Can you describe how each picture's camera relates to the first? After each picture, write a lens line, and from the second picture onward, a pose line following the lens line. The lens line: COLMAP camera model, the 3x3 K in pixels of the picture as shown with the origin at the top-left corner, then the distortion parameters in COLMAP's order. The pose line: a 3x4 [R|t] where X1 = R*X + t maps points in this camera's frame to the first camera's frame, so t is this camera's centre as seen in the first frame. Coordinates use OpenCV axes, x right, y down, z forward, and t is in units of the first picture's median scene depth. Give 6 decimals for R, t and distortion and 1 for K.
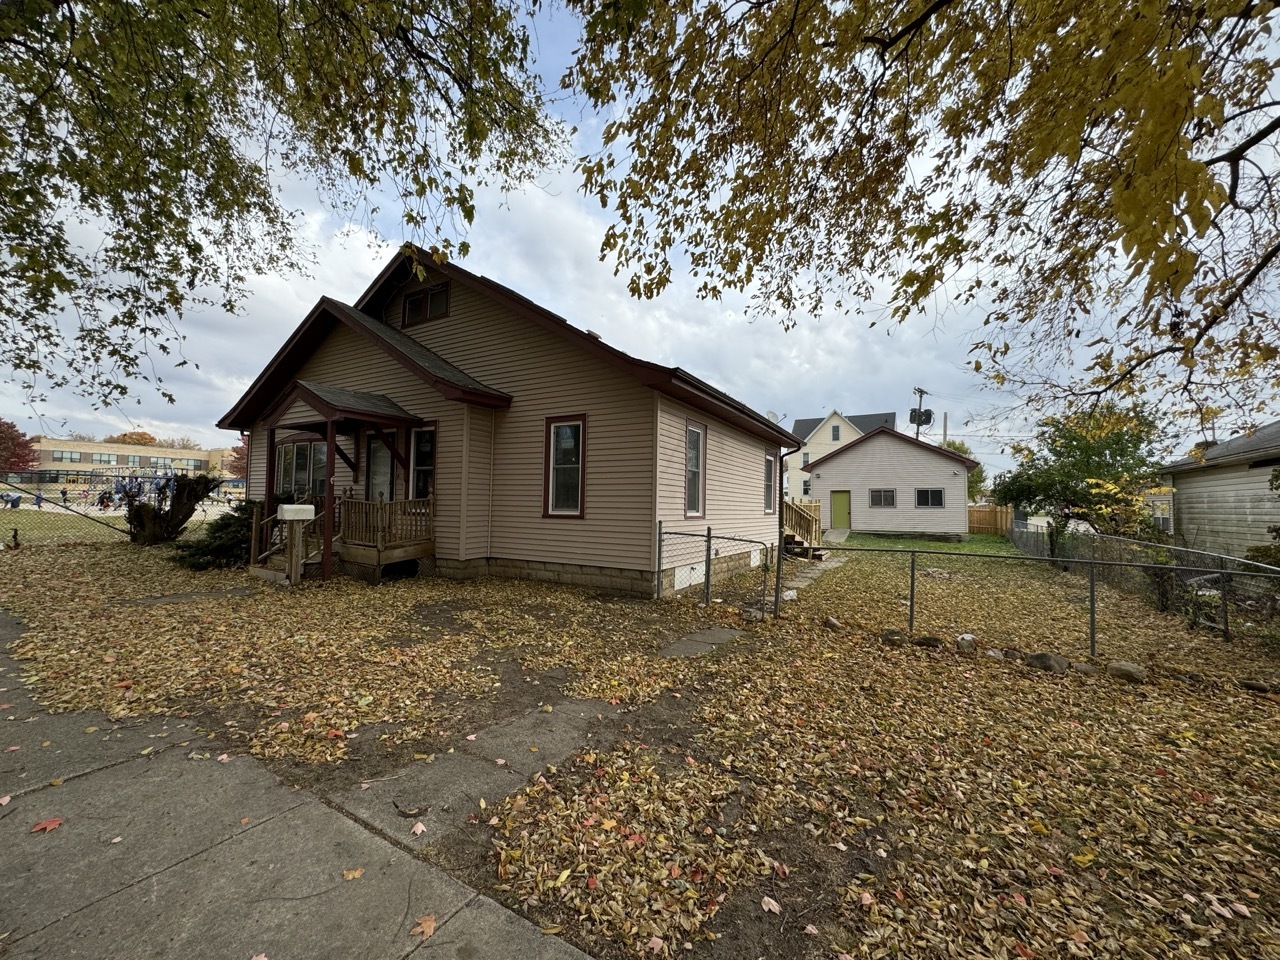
lens RADIAL K [[507.6, 0, 635.4], [0, 507.6, 481.4], [0, 0, 1]] dist [-0.000312, -0.000053]
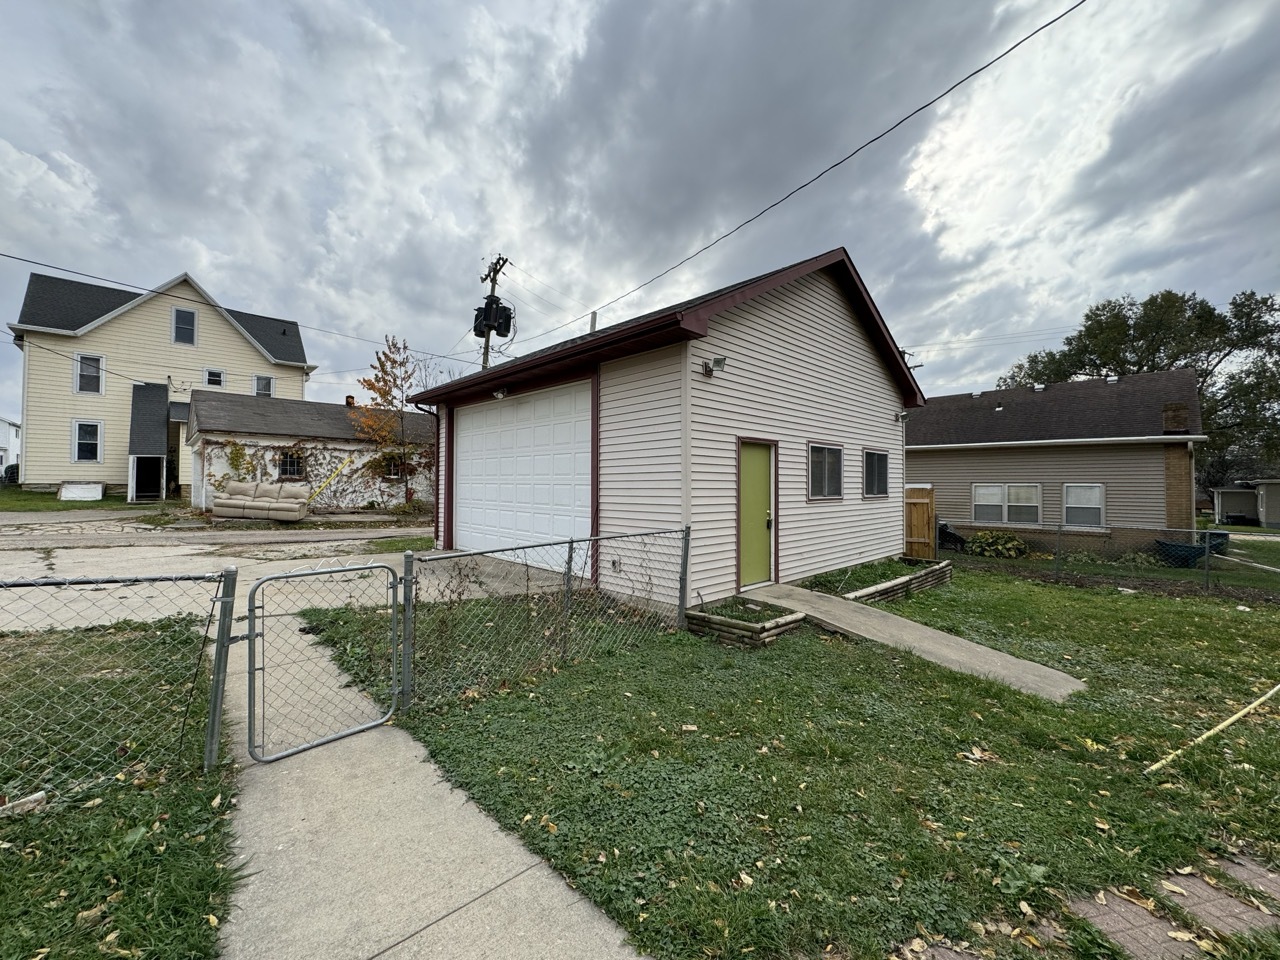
lens RADIAL K [[507.6, 0, 640.0], [0, 507.6, 479.1], [0, 0, 1]] dist [-0.000312, -0.000053]
pose [[0.286387, -0.010539, 0.958056, 0.271042], [-0.038780, 0.998993, 0.022582, 0.062089], [-0.957329, -0.043620, 0.285689, 1.778228]]
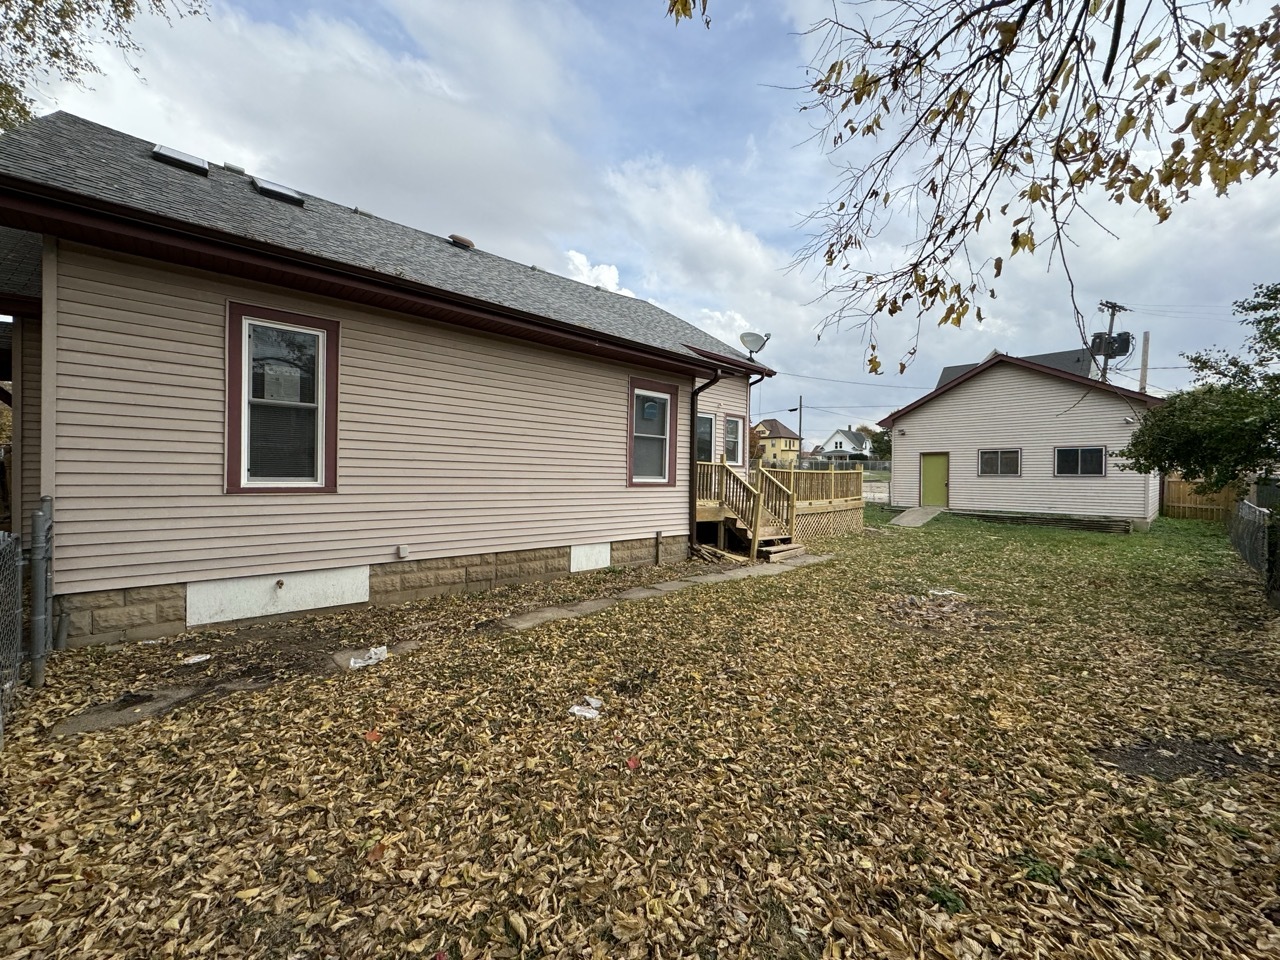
lens RADIAL K [[507.6, 0, 642.3], [0, 507.6, 479.2], [0, 0, 1]] dist [-0.000312, -0.000053]
pose [[0.954838, -0.000306, -0.297128, 0.409646], [0.016450, 0.998520, 0.051834, 0.021499], [0.296673, -0.054381, 0.953430, 0.378042]]
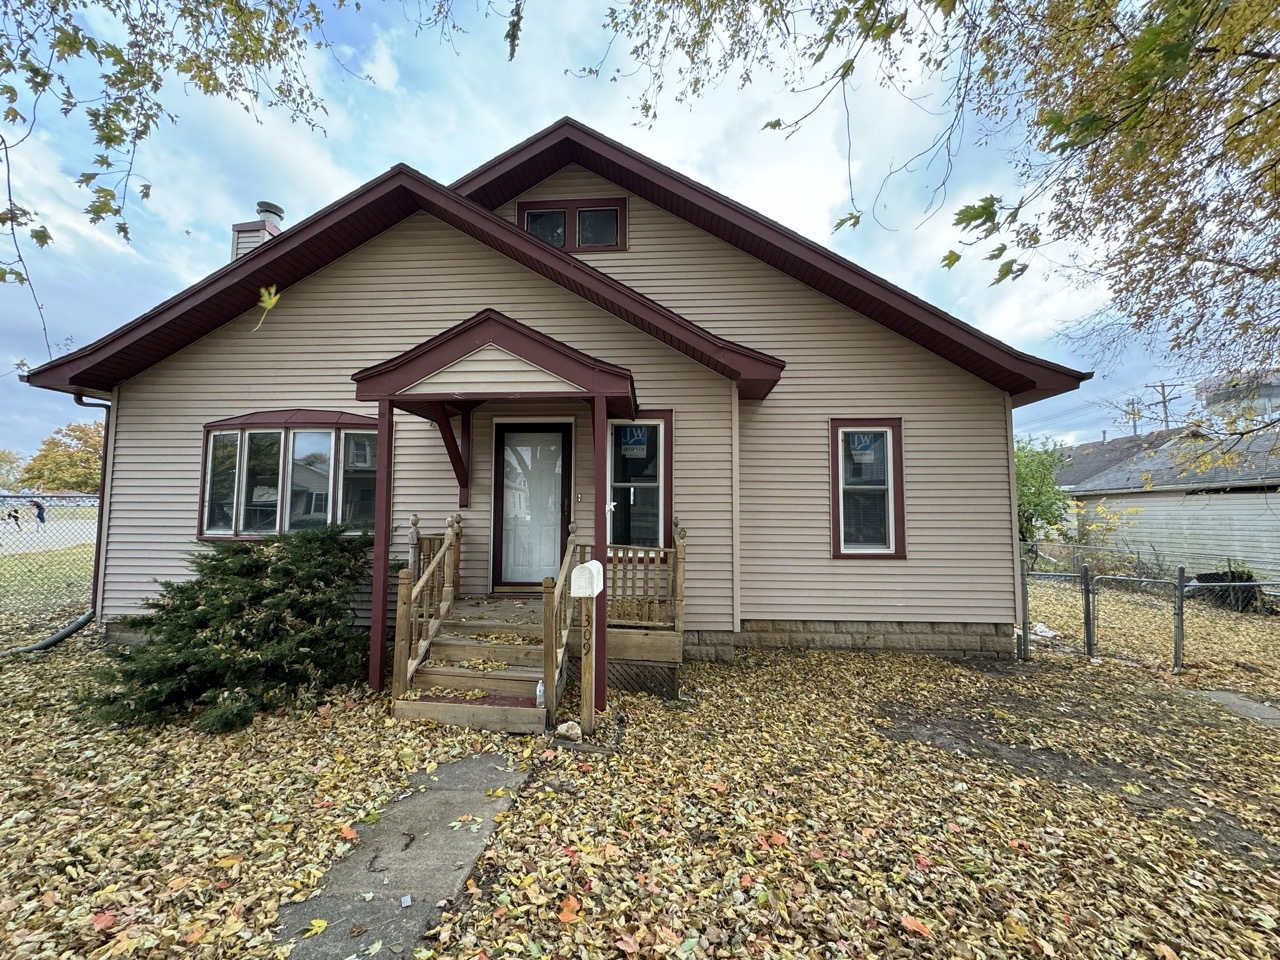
lens RADIAL K [[507.6, 0, 639.8], [0, 507.6, 477.0], [0, 0, 1]] dist [-0.000312, -0.000053]
pose [[0.894981, 0.014438, 0.445870, -0.640245], [-0.012168, 0.999894, -0.007953, -0.029352], [-0.445937, 0.001692, 0.895063, 0.412315]]
